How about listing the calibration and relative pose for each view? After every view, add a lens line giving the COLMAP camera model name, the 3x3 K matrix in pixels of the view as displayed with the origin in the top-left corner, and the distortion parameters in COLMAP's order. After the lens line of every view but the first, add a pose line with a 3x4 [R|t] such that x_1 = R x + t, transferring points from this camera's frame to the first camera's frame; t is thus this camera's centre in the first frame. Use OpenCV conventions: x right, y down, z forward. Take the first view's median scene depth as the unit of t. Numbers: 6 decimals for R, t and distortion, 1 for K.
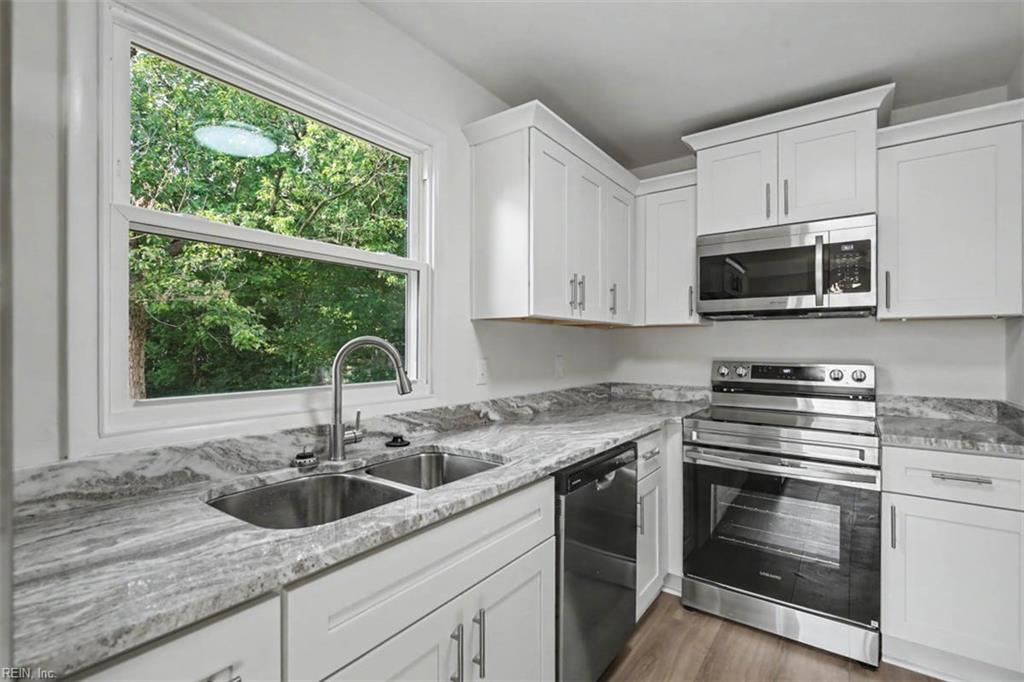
lens RADIAL K [[476.0, 0, 518.0], [0, 476.0, 349.8], [0, 0, 1]] dist [0.003103, -0.000344]
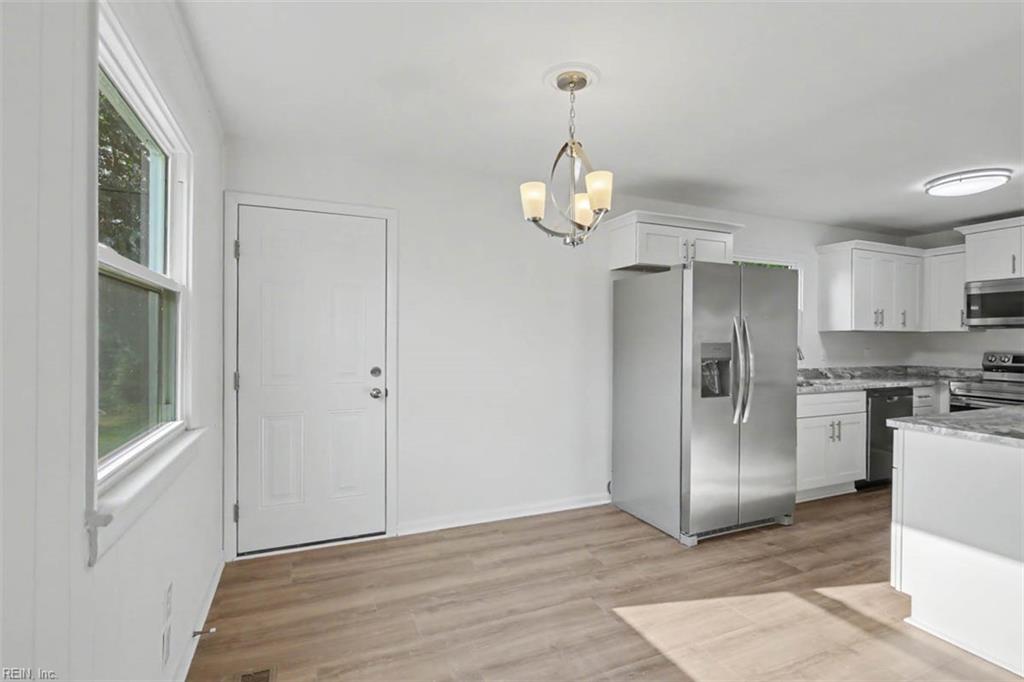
lens RADIAL K [[476.0, 0, 517.4], [0, 476.0, 337.7], [0, 0, 1]] dist [0.003103, -0.000344]
pose [[0.855079, 0.001996, -0.518494, -0.147613], [-0.008863, 0.999903, -0.010767, 0.004879], [0.518422, 0.013802, 0.855013, -1.626783]]
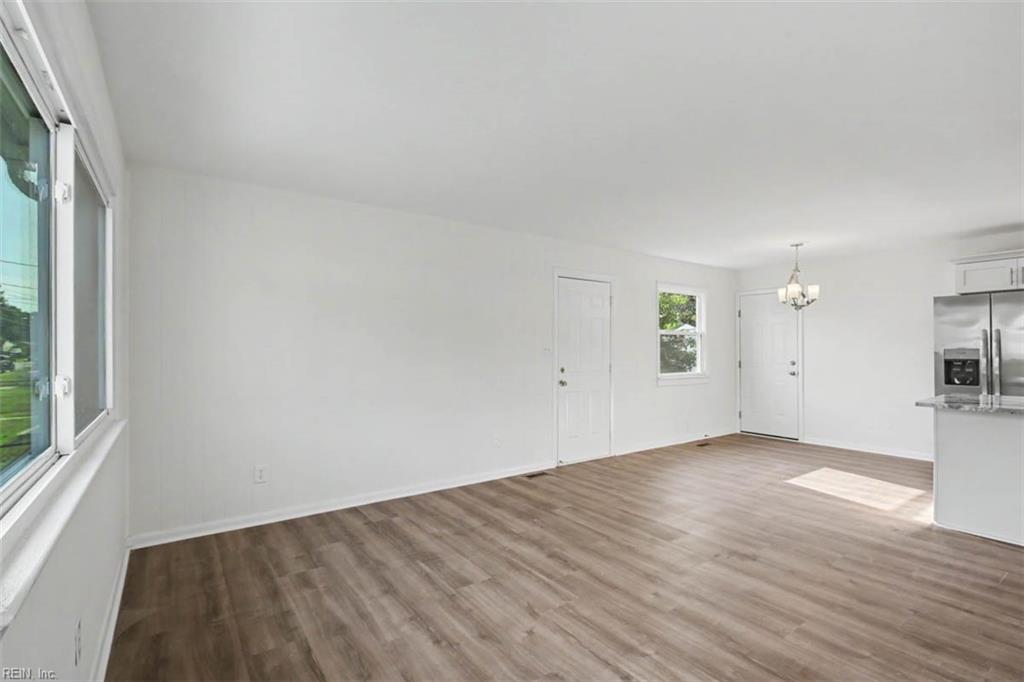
lens RADIAL K [[476.0, 0, 537.9], [0, 476.0, 340.2], [0, 0, 1]] dist [0.003103, -0.000344]
pose [[-0.295231, -0.012206, -0.955348, 2.197212], [-0.002064, 0.999924, -0.012137, -0.011041], [0.955424, -0.001612, -0.295234, -1.277812]]
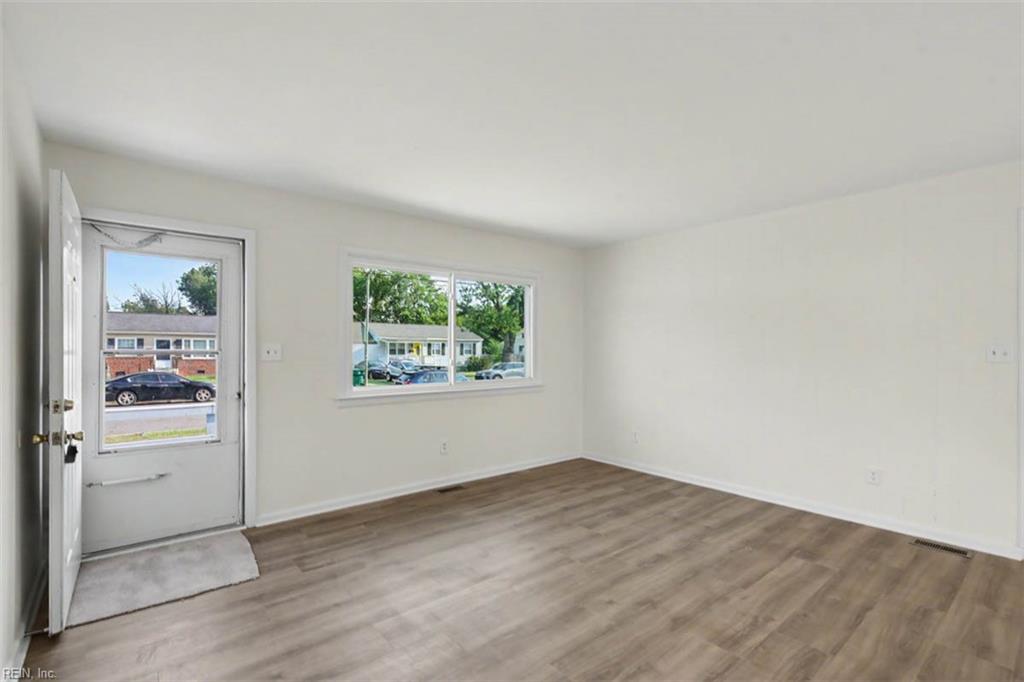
lens RADIAL K [[476.0, 0, 497.5], [0, 476.0, 365.4], [0, 0, 1]] dist [0.003103, -0.000344]
pose [[-0.964308, -0.008954, 0.264630, 0.982953], [0.000209, 0.999402, 0.034577, -0.004877], [-0.264781, 0.033398, -0.963730, -0.227607]]
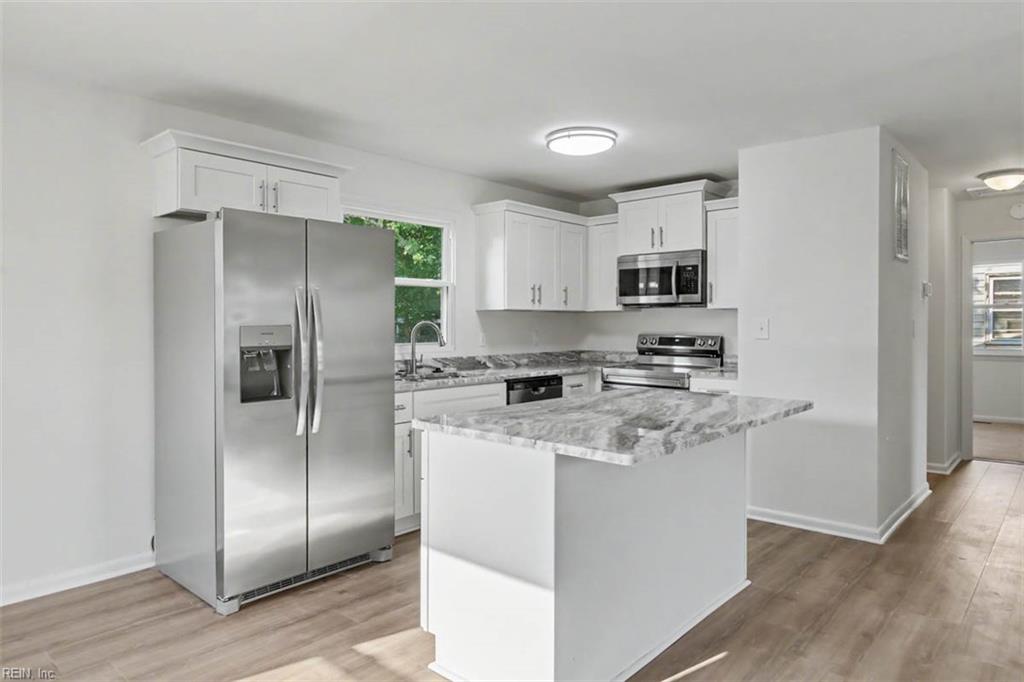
lens RADIAL K [[641.0, 0, 503.8], [0, 641.0, 332.3], [0, 0, 1]] dist [-0.010177, 0.001316]
pose [[0.993592, 0.000500, -0.113025, 0.279496], [0.000138, 0.999984, 0.005644, 0.006382], [0.113026, -0.005624, 0.993576, -1.402272]]
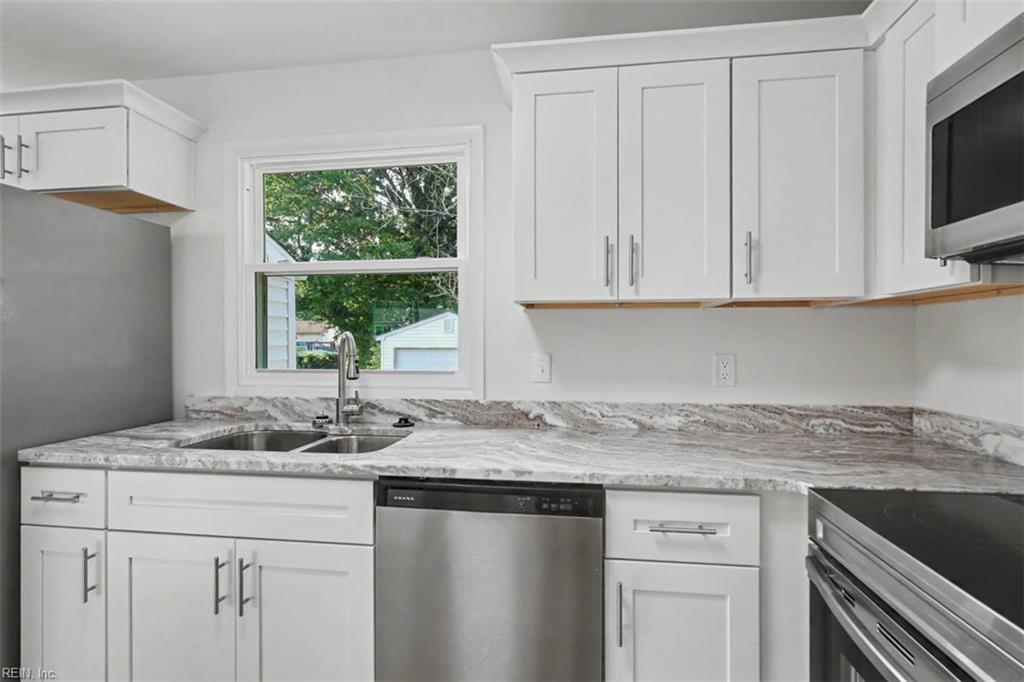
lens RADIAL K [[476.0, 0, 504.1], [0, 476.0, 339.5], [0, 0, 1]] dist [0.003103, -0.000344]
pose [[0.460094, -0.001608, -0.887869, 0.683971], [-0.004890, 0.999979, -0.004345, -0.001424], [0.887857, 0.006341, 0.460076, 0.548498]]
